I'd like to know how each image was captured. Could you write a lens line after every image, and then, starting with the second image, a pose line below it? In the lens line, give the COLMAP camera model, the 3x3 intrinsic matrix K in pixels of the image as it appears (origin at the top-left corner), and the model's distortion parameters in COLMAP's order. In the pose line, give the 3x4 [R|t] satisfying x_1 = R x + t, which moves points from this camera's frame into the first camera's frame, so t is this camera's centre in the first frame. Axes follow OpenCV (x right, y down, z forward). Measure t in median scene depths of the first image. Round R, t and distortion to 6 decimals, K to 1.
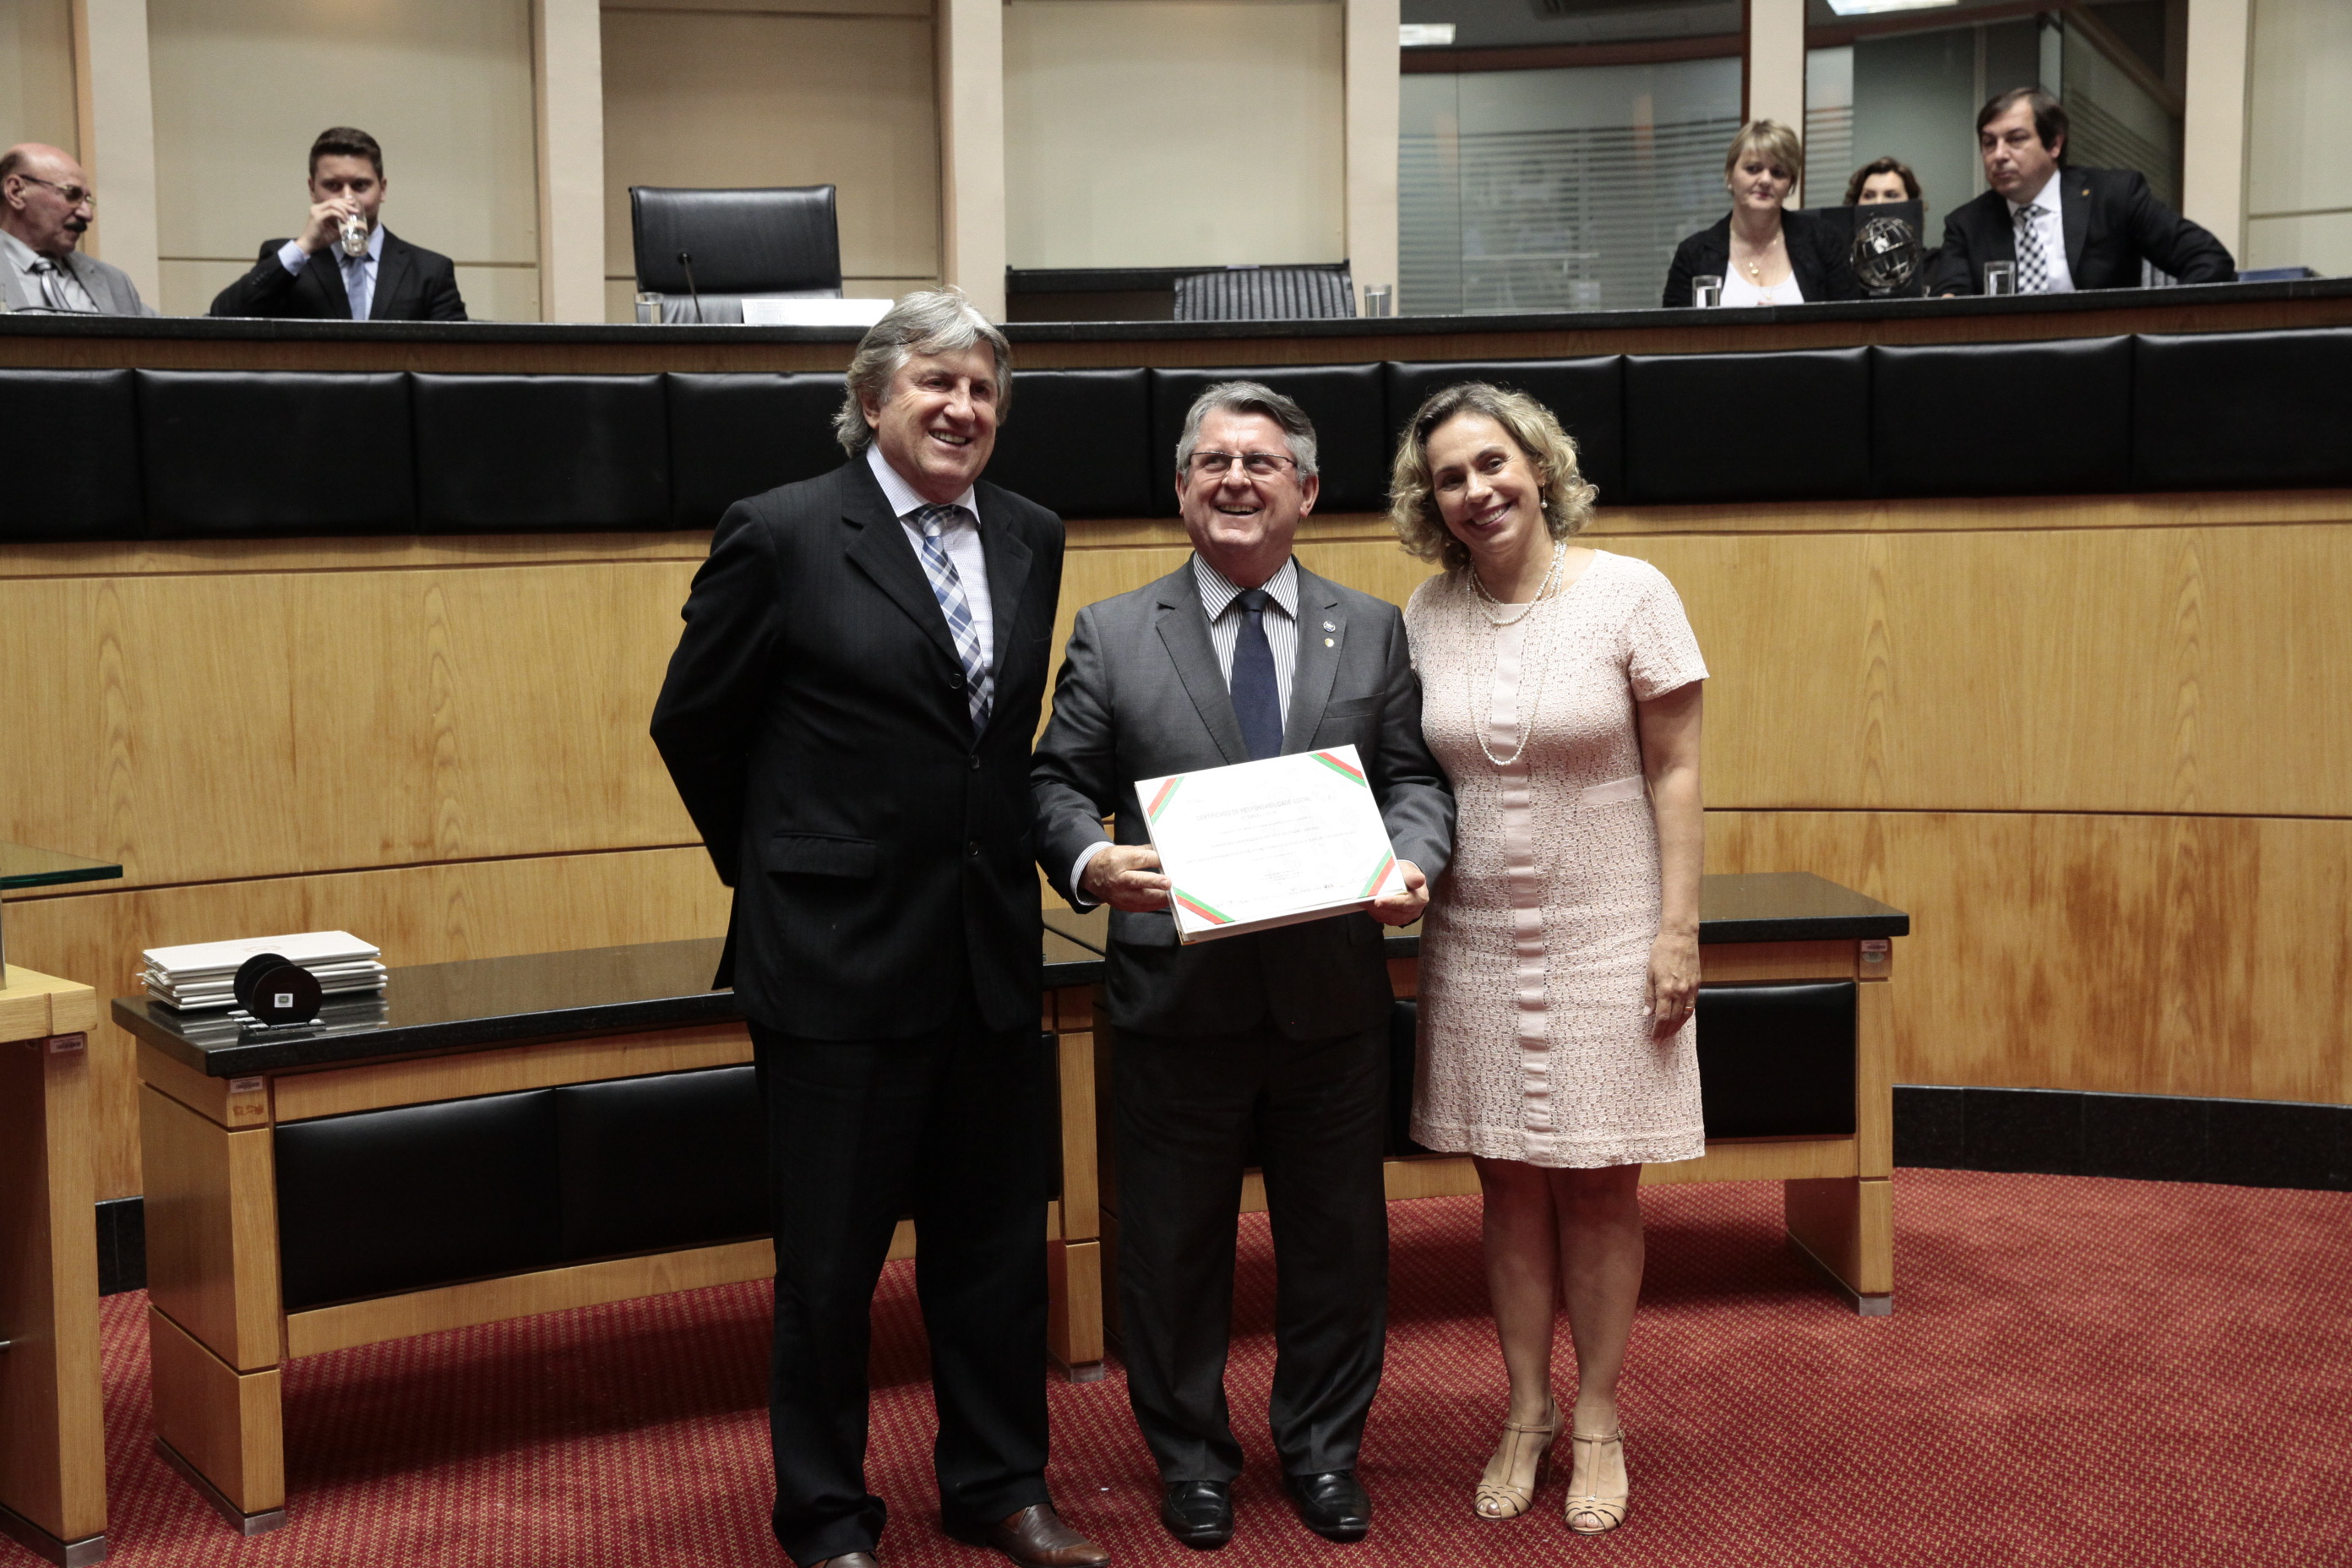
lens RADIAL K [[2847.7, 0, 1175.0], [0, 2847.7, 786.7], [0, 0, 1]] dist [0.046454, 0.104020]
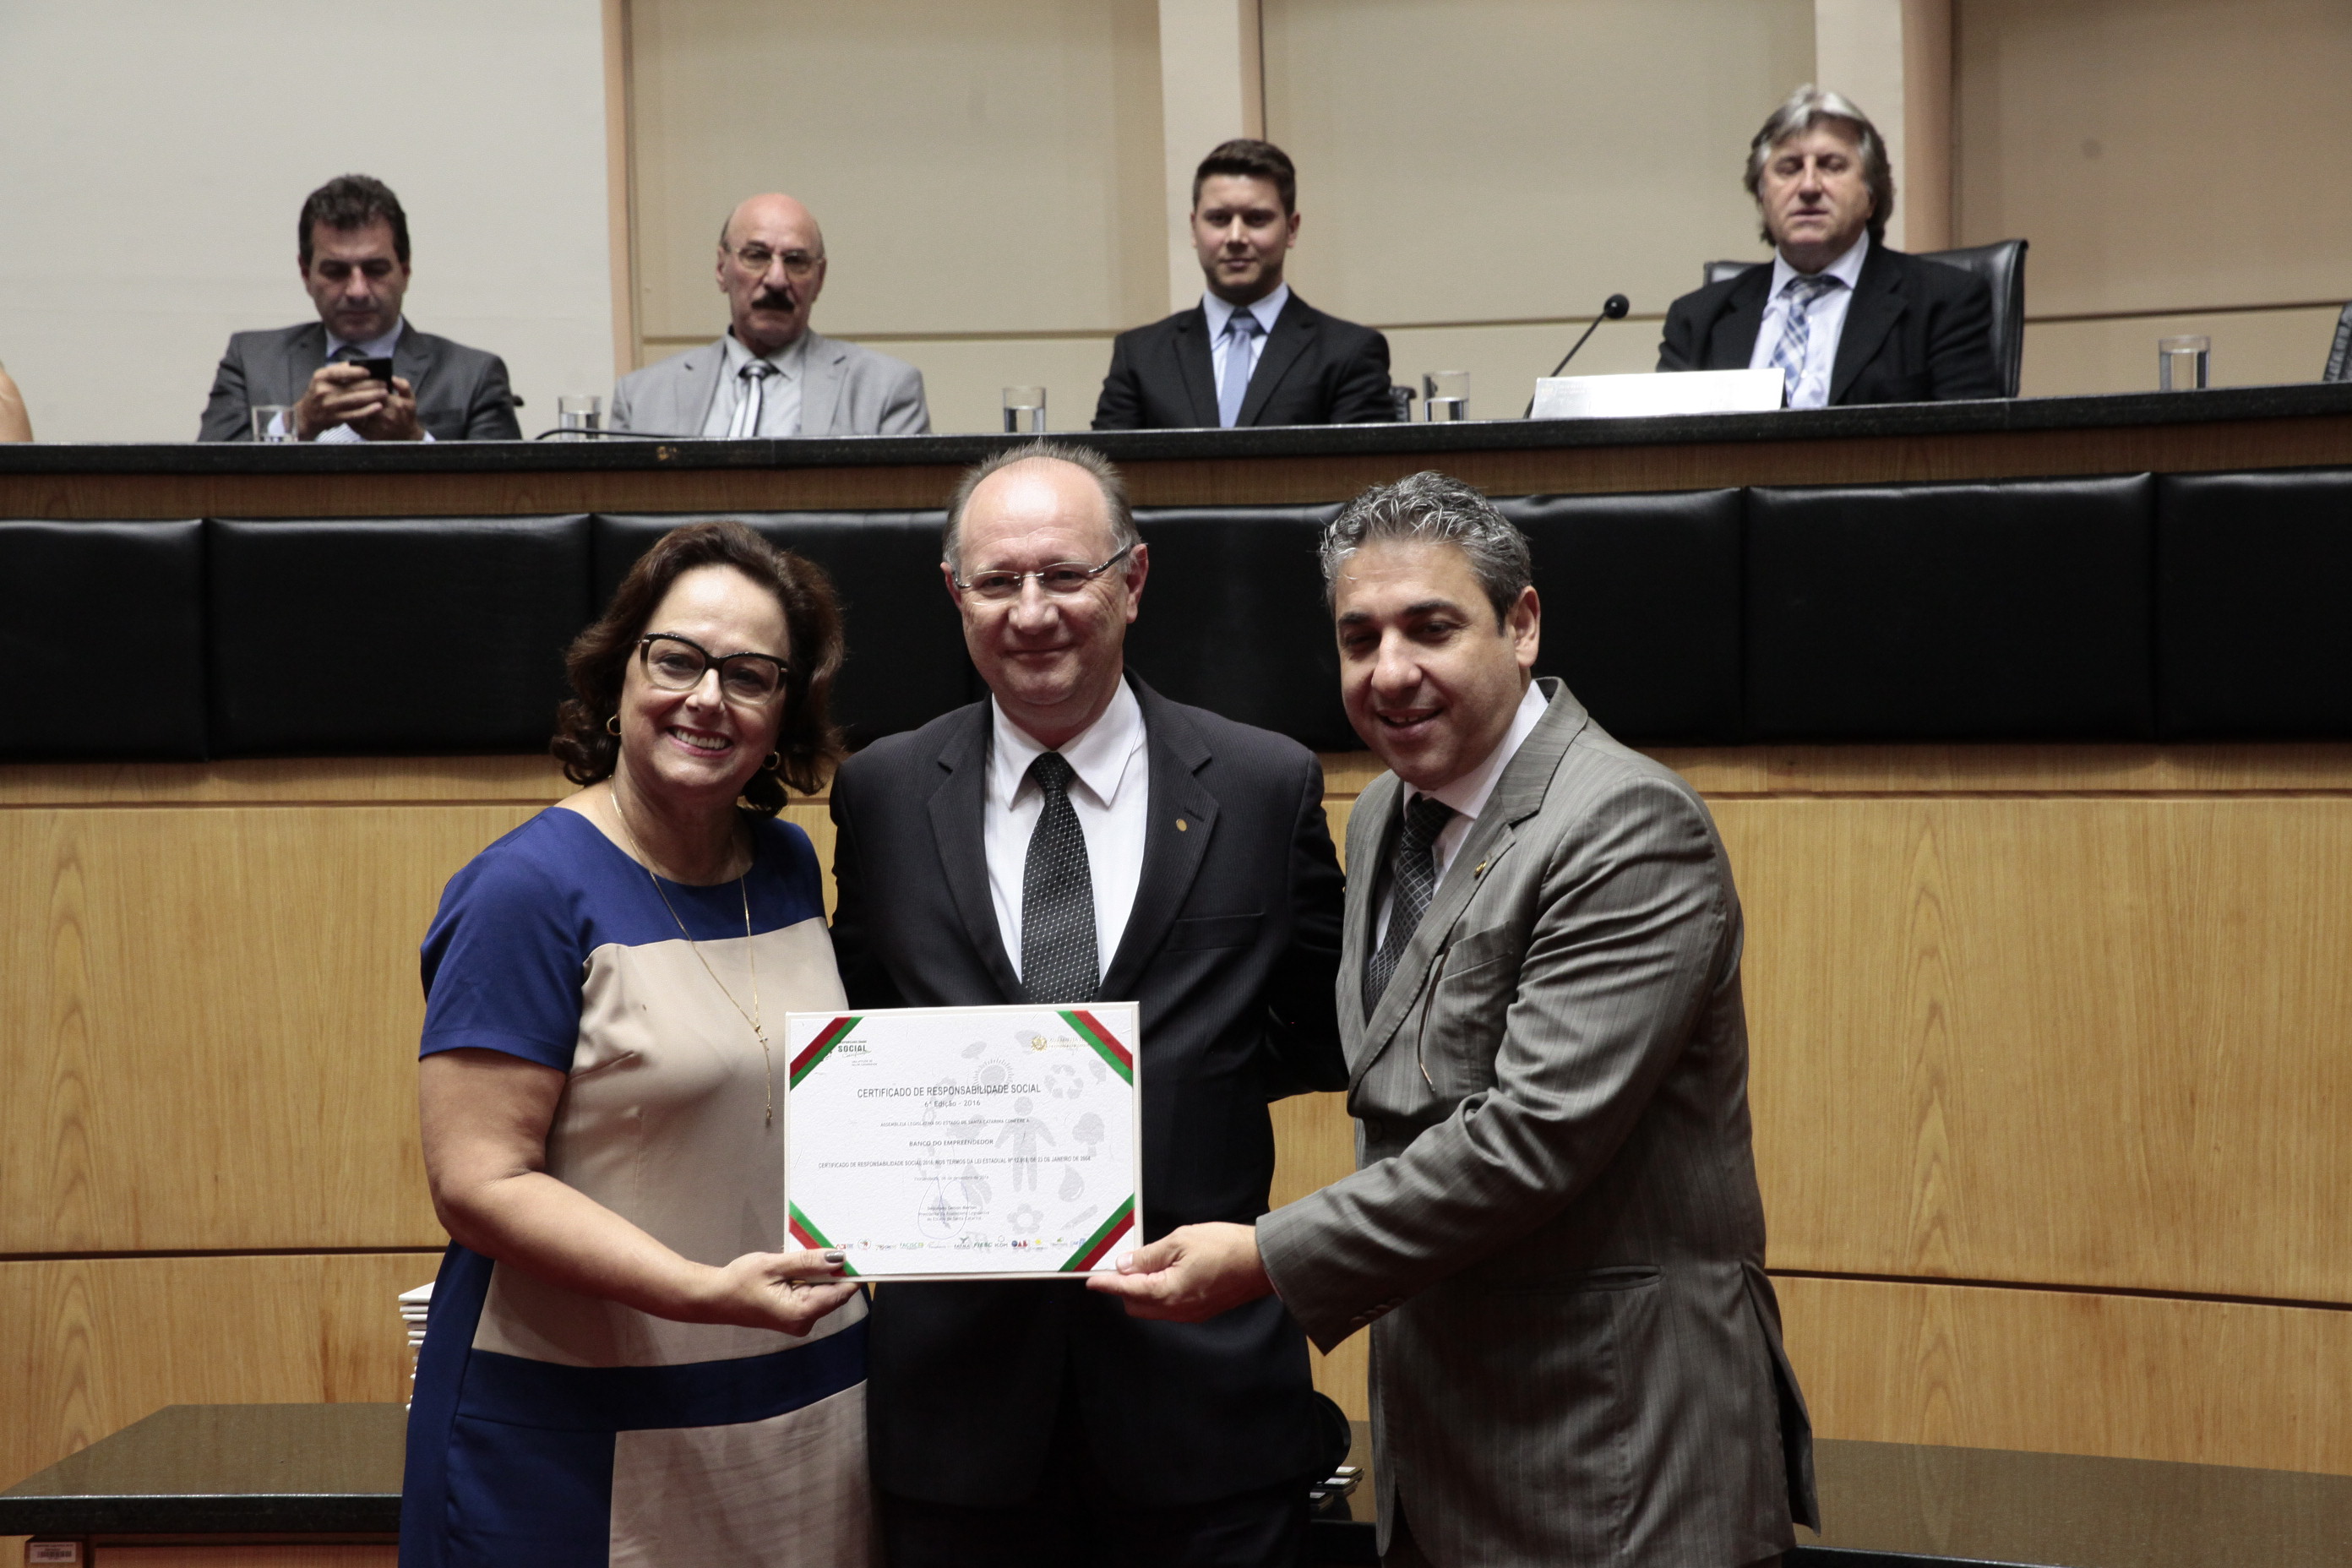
lens RADIAL K [[4513.4, 0, 1157.3], [0, 4513.4, 795.2], [0, 0, 1]] dist [0.223370, 0.209751]
pose [[0.788507, 0.026546, -0.614453, 0.408663], [-0.068662, 0.996622, -0.045056, -0.033070], [0.611182, 0.077716, 0.787666, 0.197014]]
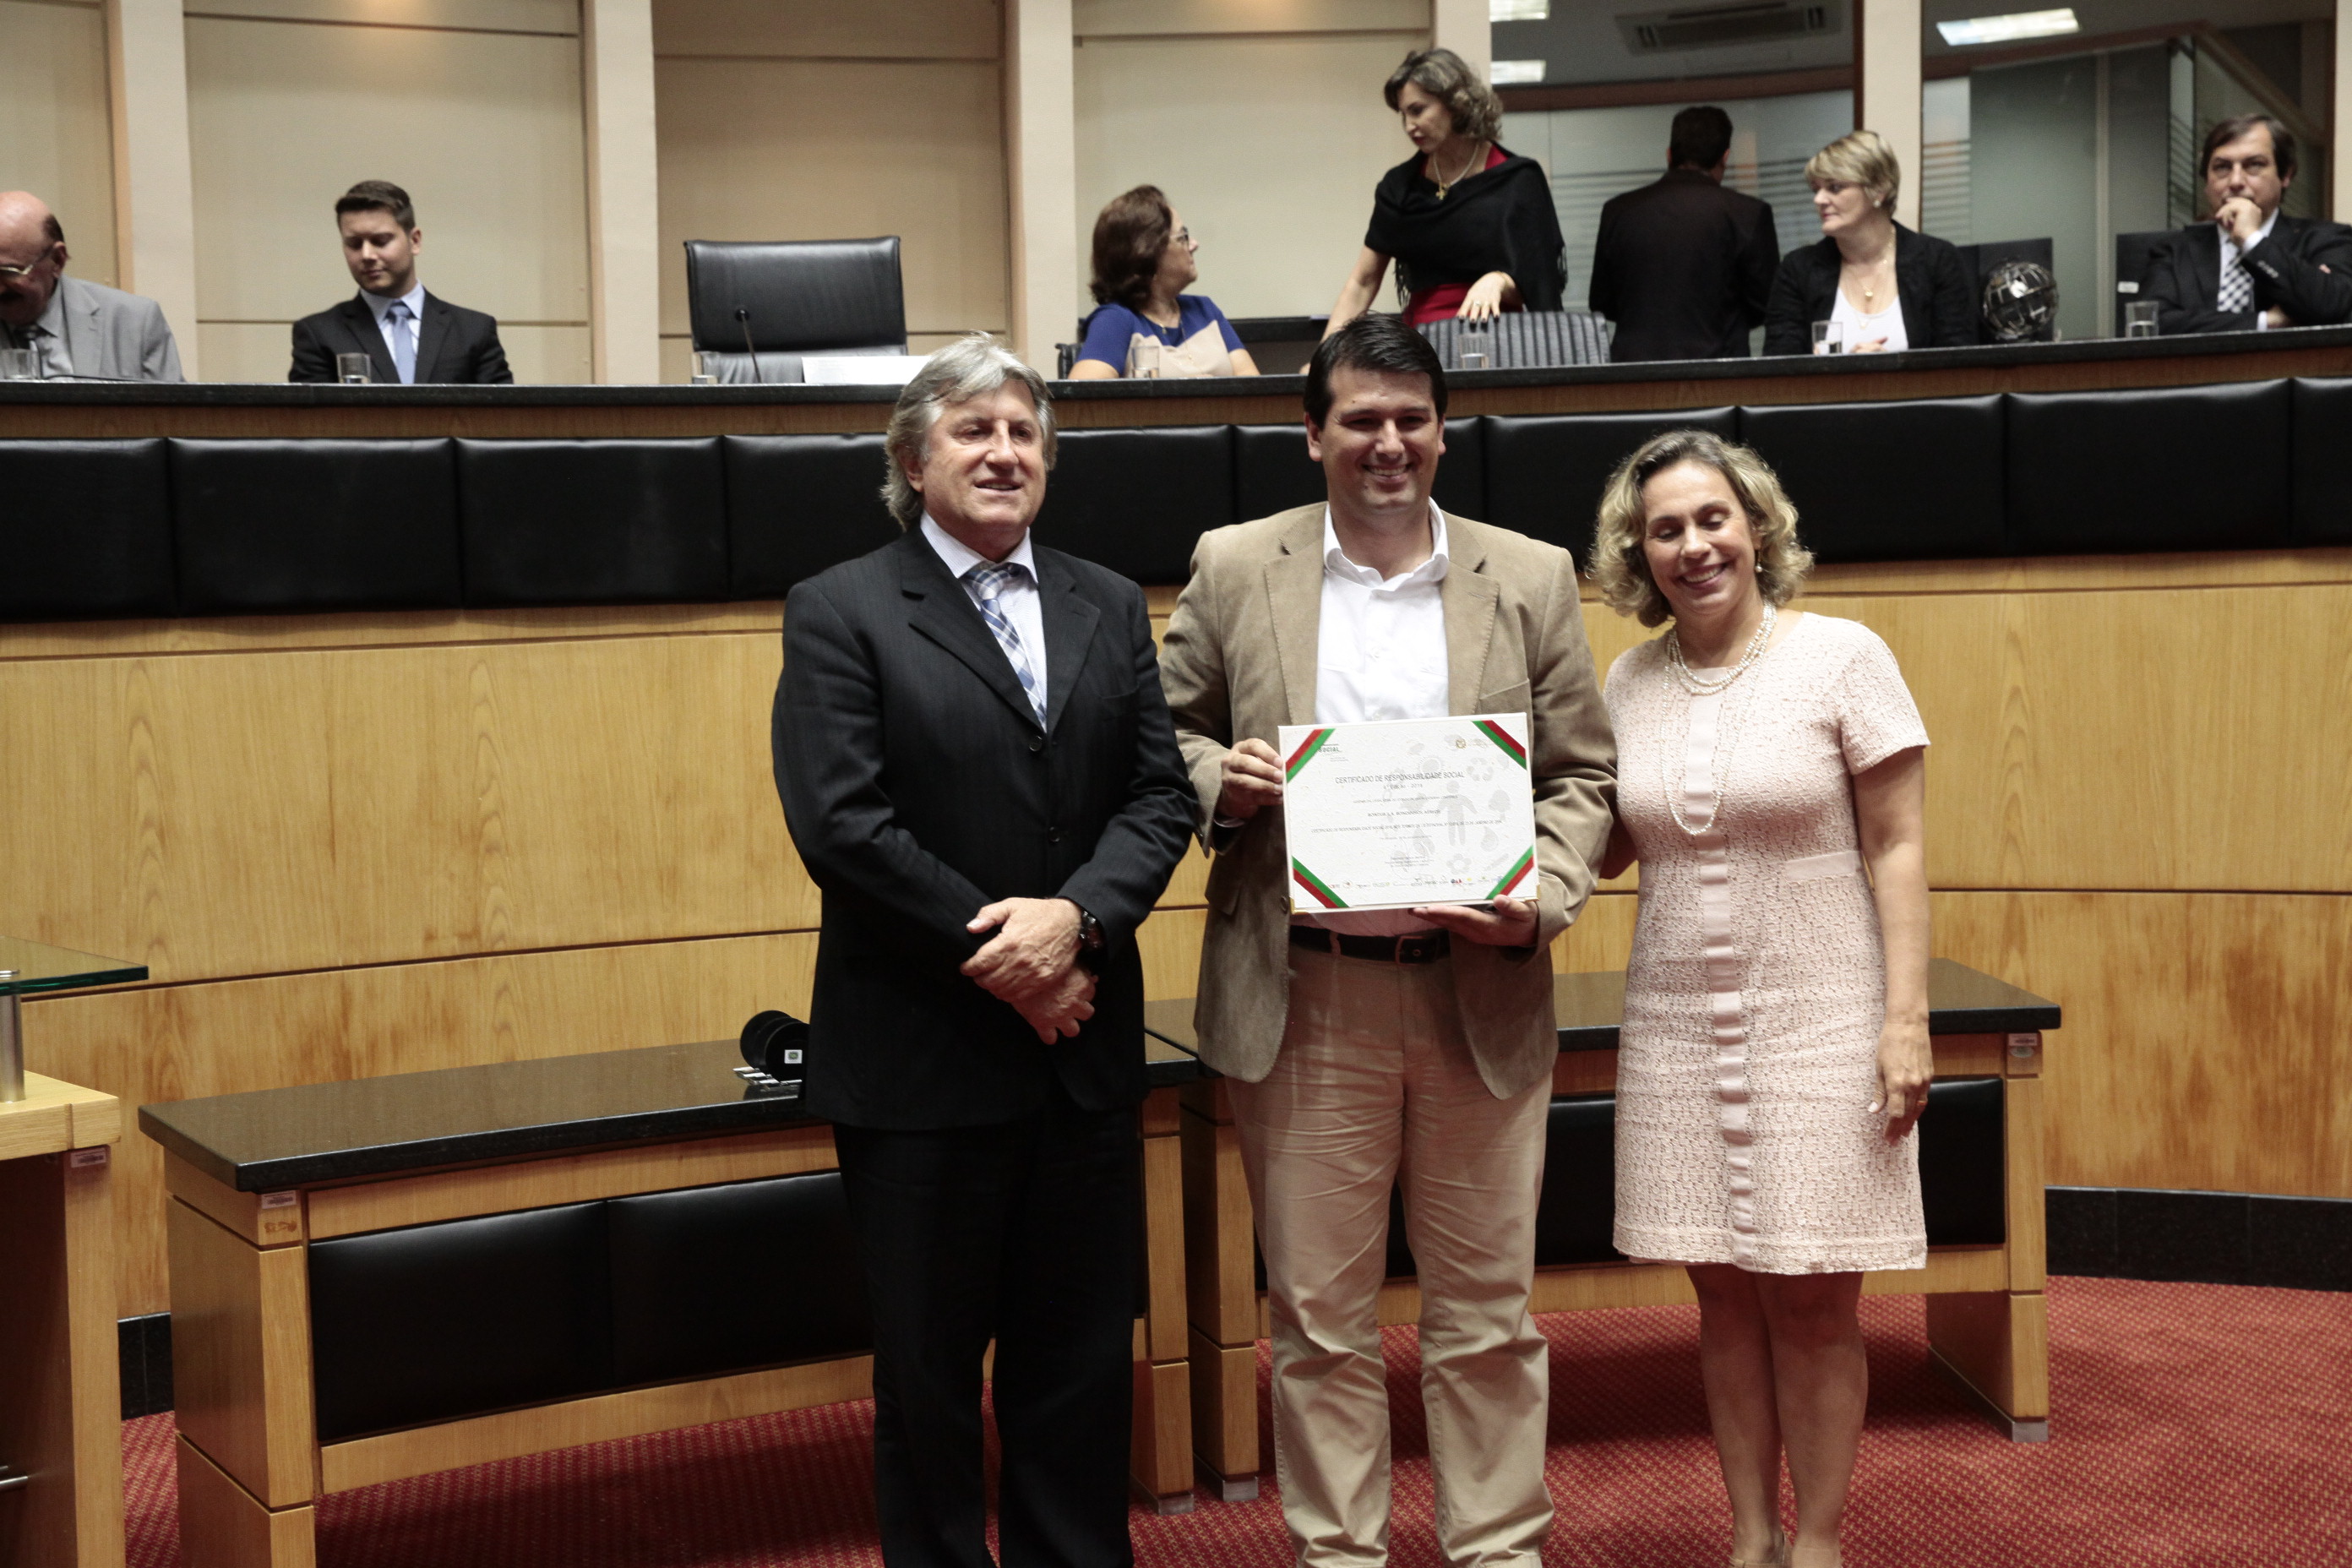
lens RADIAL K [[2963.1, 0, 1167.8], [0, 2963.1, 785.1], [0, 0, 1]] dist [0.058661, 0.109962]
pose [[0.999593, -0.006528, -0.027770, -0.004193], [0.005861, 0.999695, -0.024011, -0.004580], [0.027918, 0.023838, 0.999326, 0.022210]]
